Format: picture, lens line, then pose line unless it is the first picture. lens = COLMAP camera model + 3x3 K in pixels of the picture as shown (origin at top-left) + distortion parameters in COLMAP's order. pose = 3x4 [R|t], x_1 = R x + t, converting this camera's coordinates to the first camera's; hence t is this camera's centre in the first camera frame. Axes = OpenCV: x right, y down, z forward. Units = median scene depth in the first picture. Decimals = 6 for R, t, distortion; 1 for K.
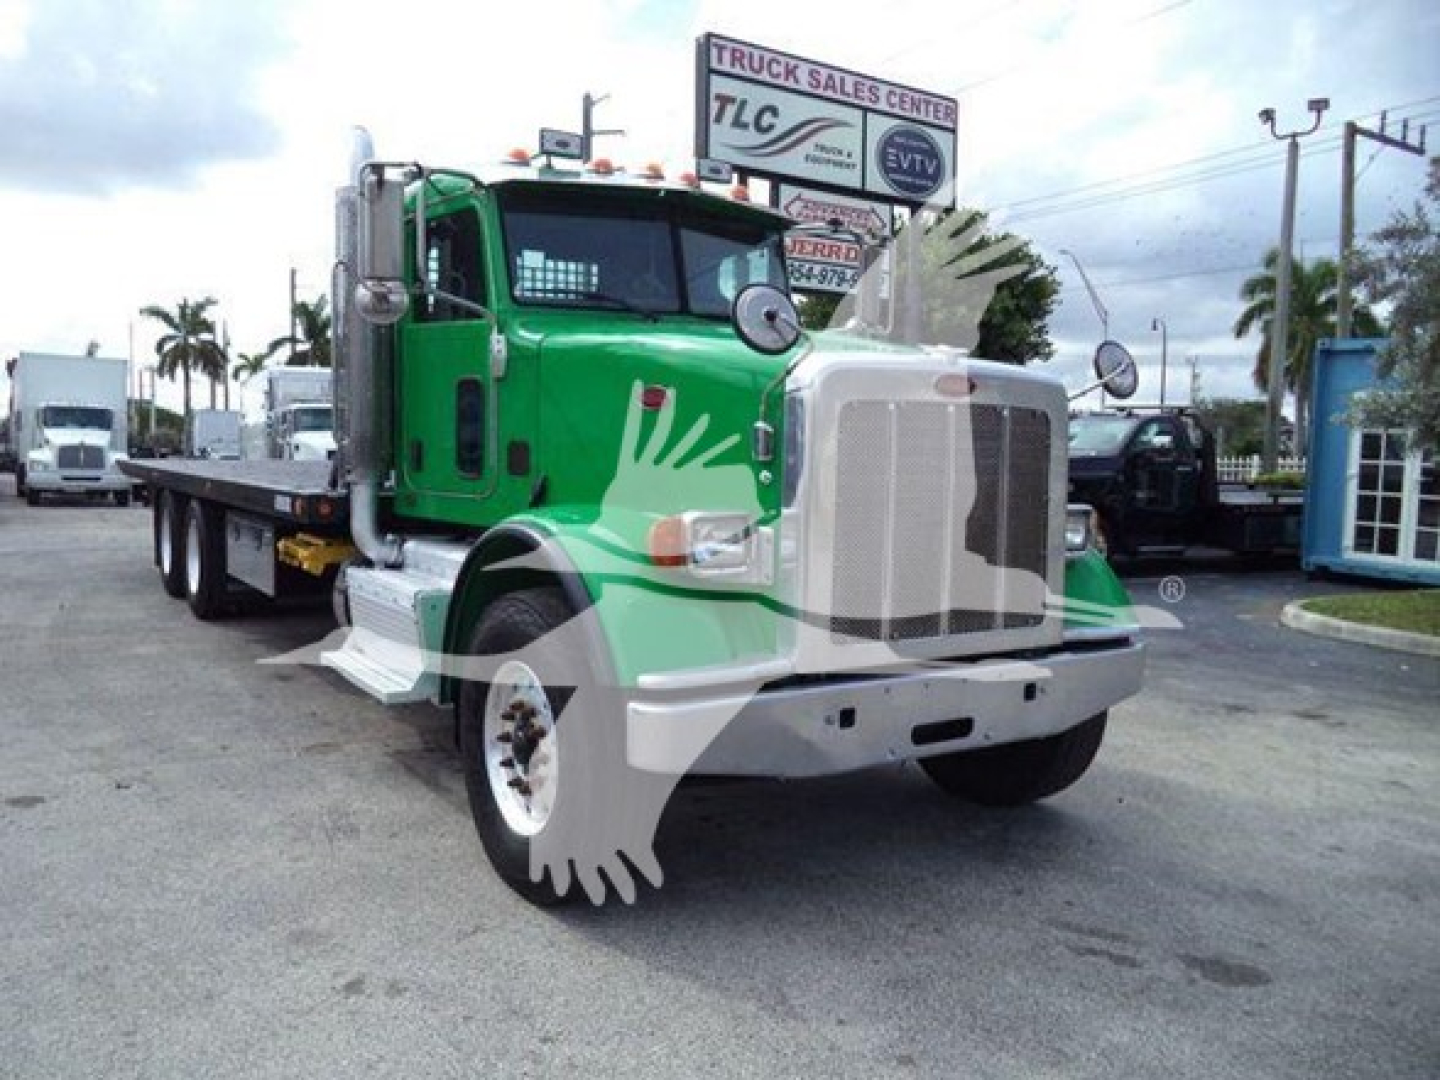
lens RADIAL K [[1171.1, 0, 703.0], [0, 1171.1, 544.1], [0, 0, 1]] dist [-0.044585, 0.037113]
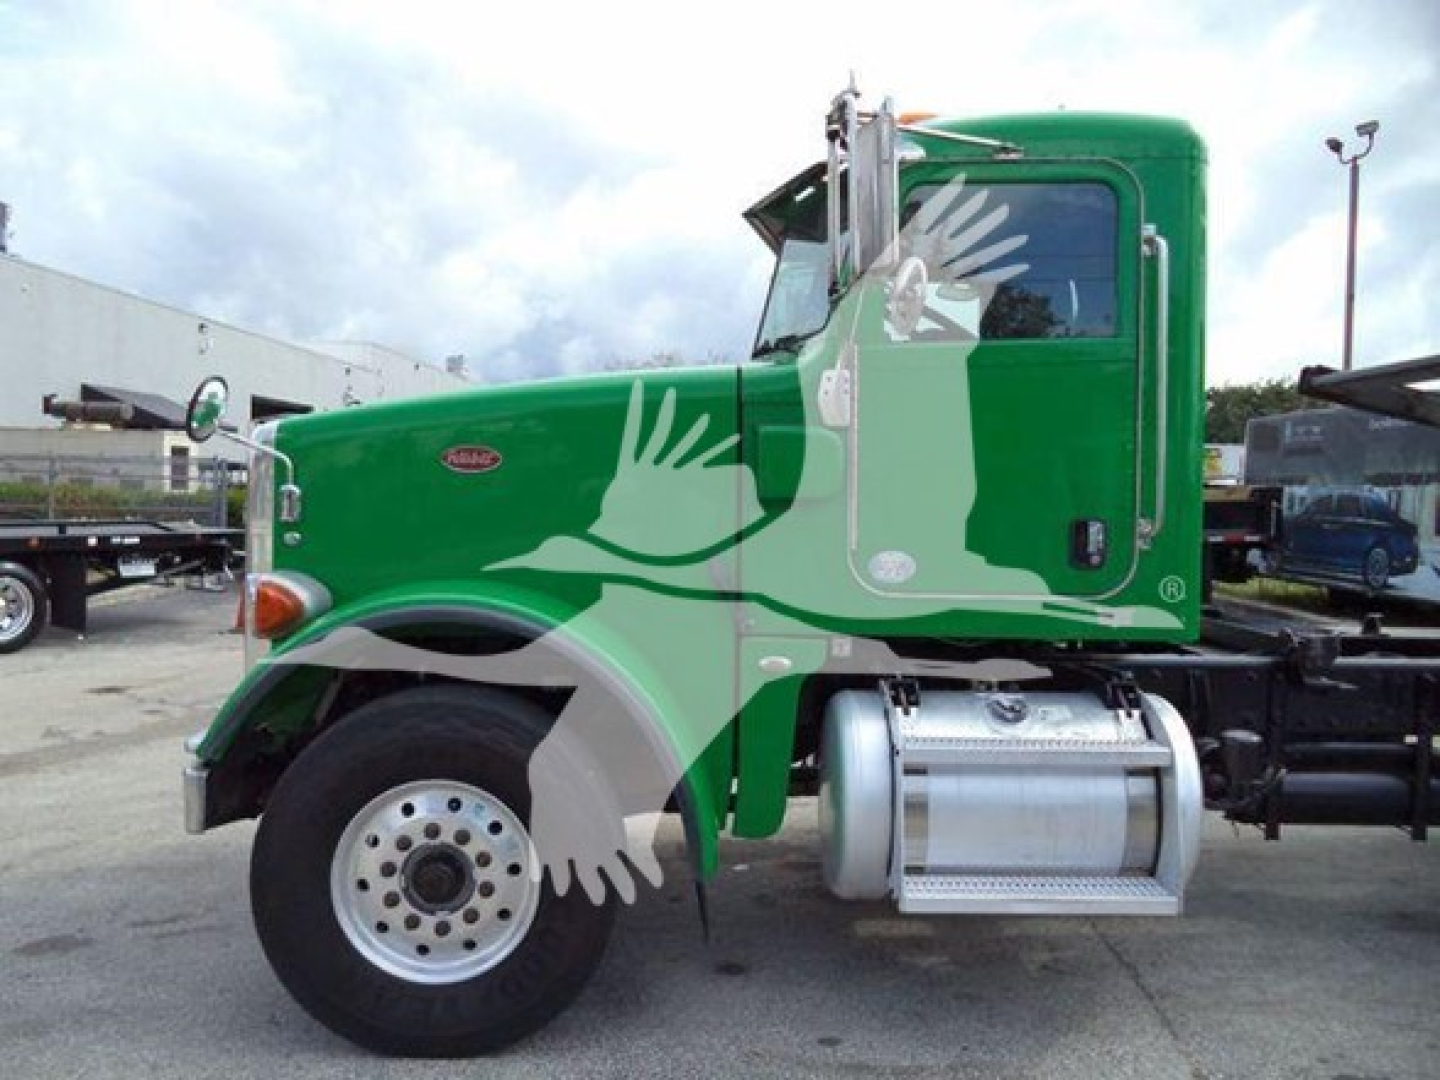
lens RADIAL K [[1167.4, 0, 720.0], [0, 1167.4, 540.0], [0, 0, 1]] dist [-0.009580, -0.012061]
pose [[-0.530541, 0.003251, -0.847653, 0.944203], [-0.096777, 0.993222, 0.064381, -0.151066], [0.842117, 0.116191, -0.526630, 1.856761]]
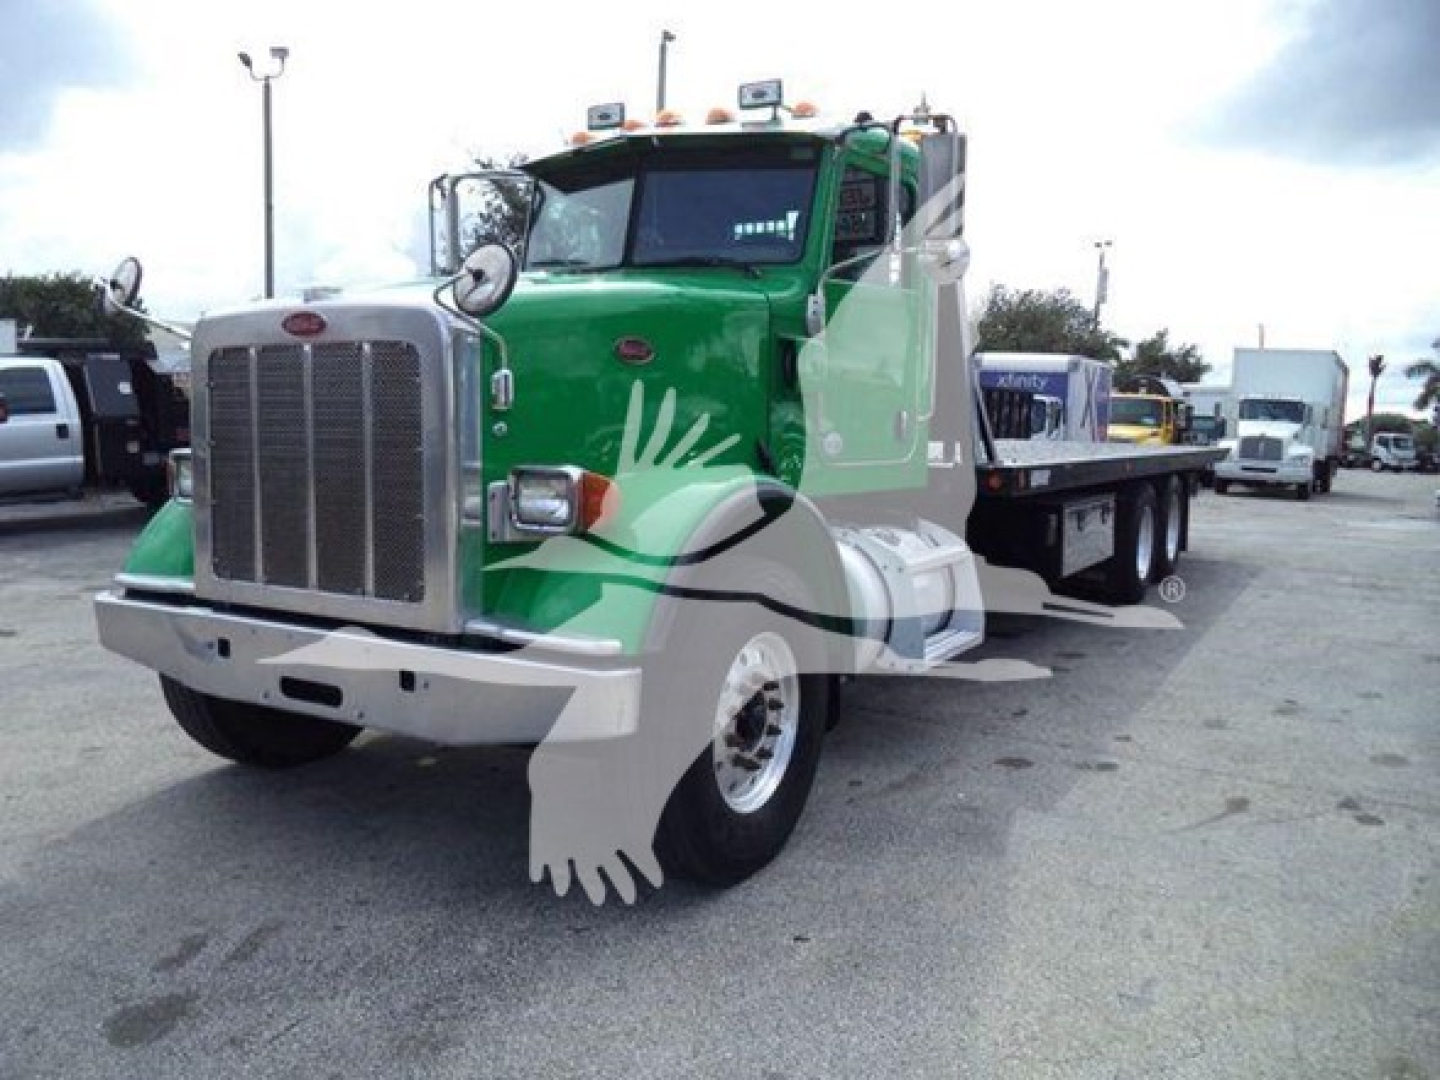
lens RADIAL K [[1167.4, 0, 720.0], [0, 1167.4, 540.0], [0, 0, 1]] dist [-0.009580, -0.012061]
pose [[0.431547, 0.081726, -0.898381, 1.162783], [-0.085197, 0.995129, 0.049602, -0.035687], [0.898058, 0.055134, 0.436408, 0.863370]]
